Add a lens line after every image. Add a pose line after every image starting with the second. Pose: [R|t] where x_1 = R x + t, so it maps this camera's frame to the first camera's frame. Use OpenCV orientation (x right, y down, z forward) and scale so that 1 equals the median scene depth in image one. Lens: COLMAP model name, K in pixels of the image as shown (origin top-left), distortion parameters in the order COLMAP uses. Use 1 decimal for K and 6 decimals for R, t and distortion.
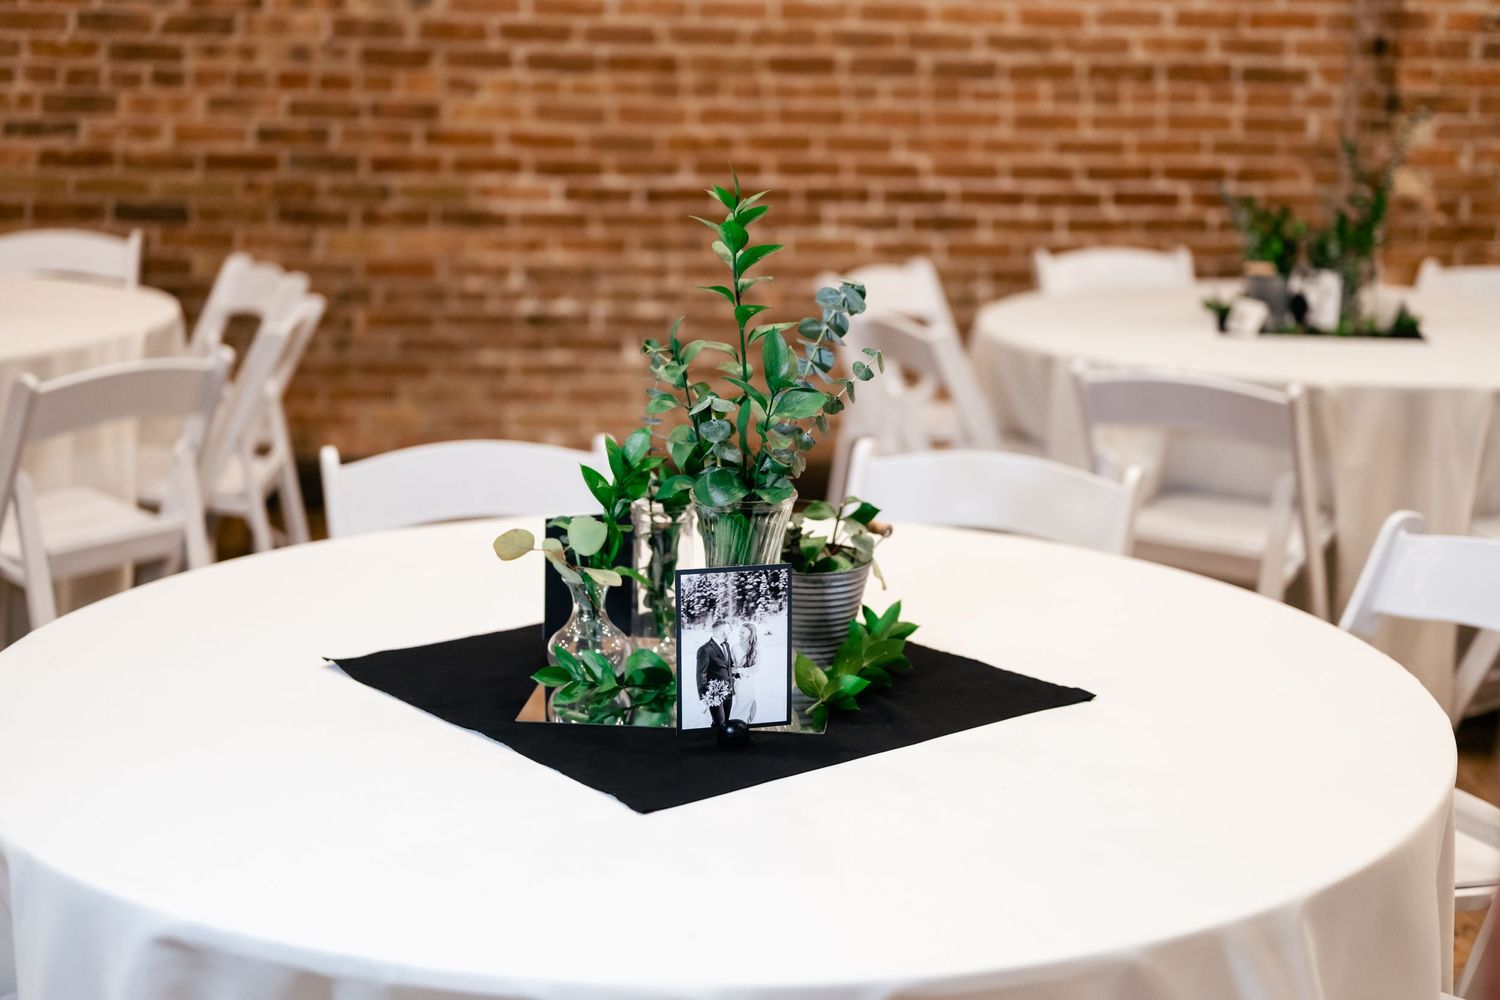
lens RADIAL K [[2177.0, 0, 750.1], [0, 2177.0, 500.4], [0, 0, 1]] dist [0.005970, 0.000000]
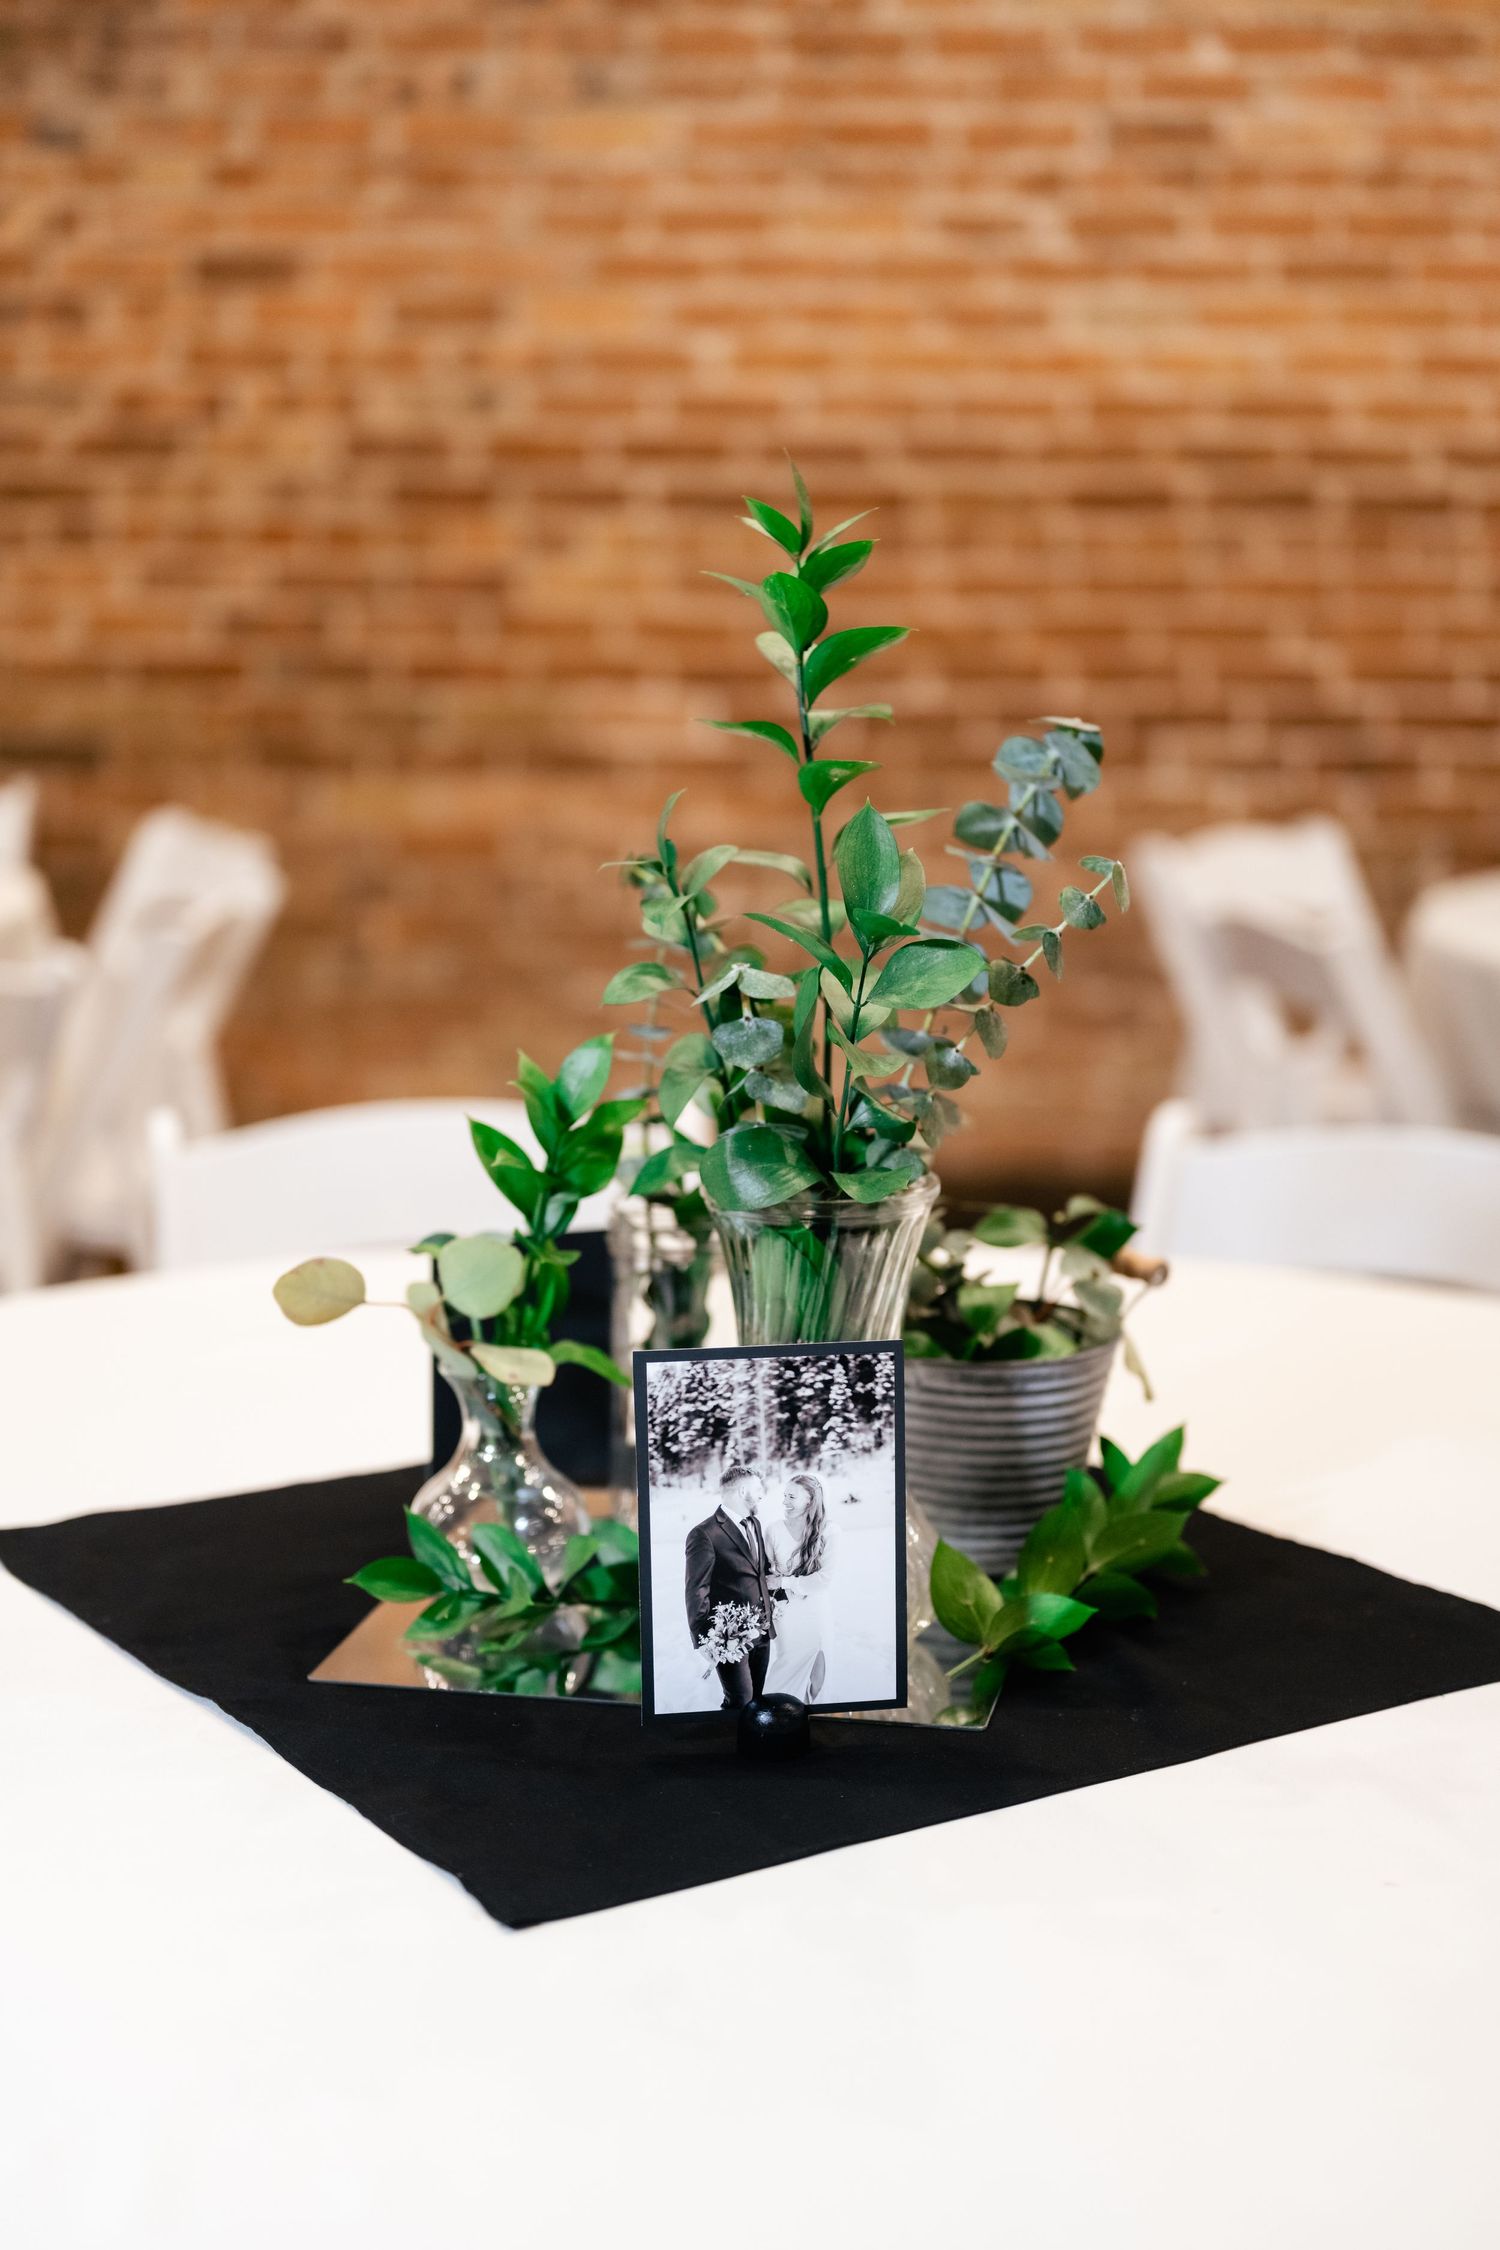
lens RADIAL K [[3265.4, 0, 729.4], [0, 3265.4, 1131.6], [0, 0, 1]] dist [0.005970, 0.000000]
pose [[0.993619, 0.006350, -0.112613, 0.051124], [-0.010312, 0.999347, -0.034635, 0.009037], [0.112320, 0.035575, 0.993035, 0.303704]]
